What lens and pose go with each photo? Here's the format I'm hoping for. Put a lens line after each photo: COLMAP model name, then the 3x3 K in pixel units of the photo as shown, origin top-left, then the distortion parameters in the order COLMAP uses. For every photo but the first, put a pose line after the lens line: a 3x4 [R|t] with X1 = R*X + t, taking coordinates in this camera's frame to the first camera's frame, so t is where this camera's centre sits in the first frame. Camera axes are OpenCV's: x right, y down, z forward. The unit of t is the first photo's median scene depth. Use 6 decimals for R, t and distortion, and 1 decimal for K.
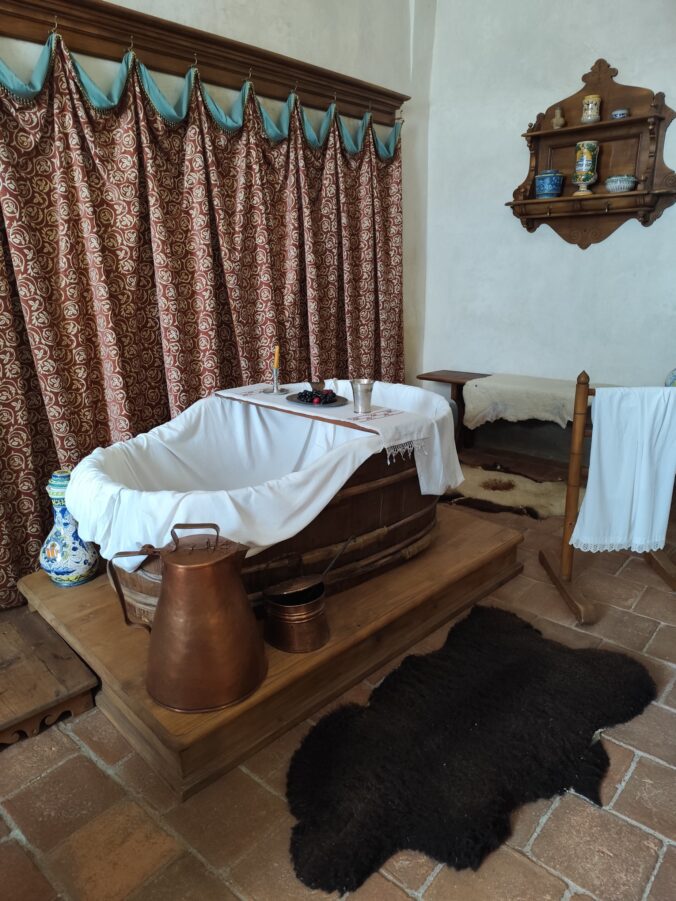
lens RADIAL K [[620.1, 0, 338.0], [0, 620.1, 450.5], [0, 0, 1]] dist [0.033984, -0.036416]
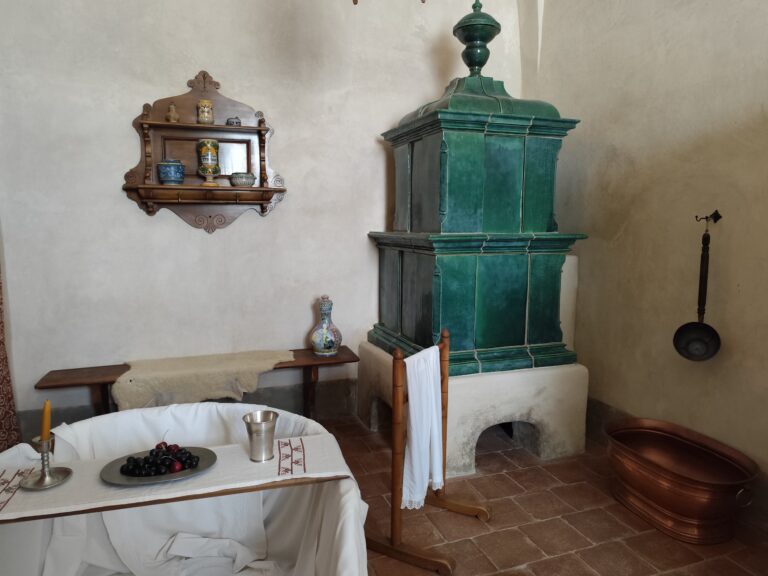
lens RADIAL K [[528.5, 0, 384.0], [0, 528.5, 288.0], [0, 0, 1]] dist [0.033984, -0.036416]
pose [[0.498512, -0.089246, 0.862277, -0.257272], [0.246397, 0.968248, -0.042236, -0.120696], [-0.831129, 0.233517, 0.504673, 0.316870]]
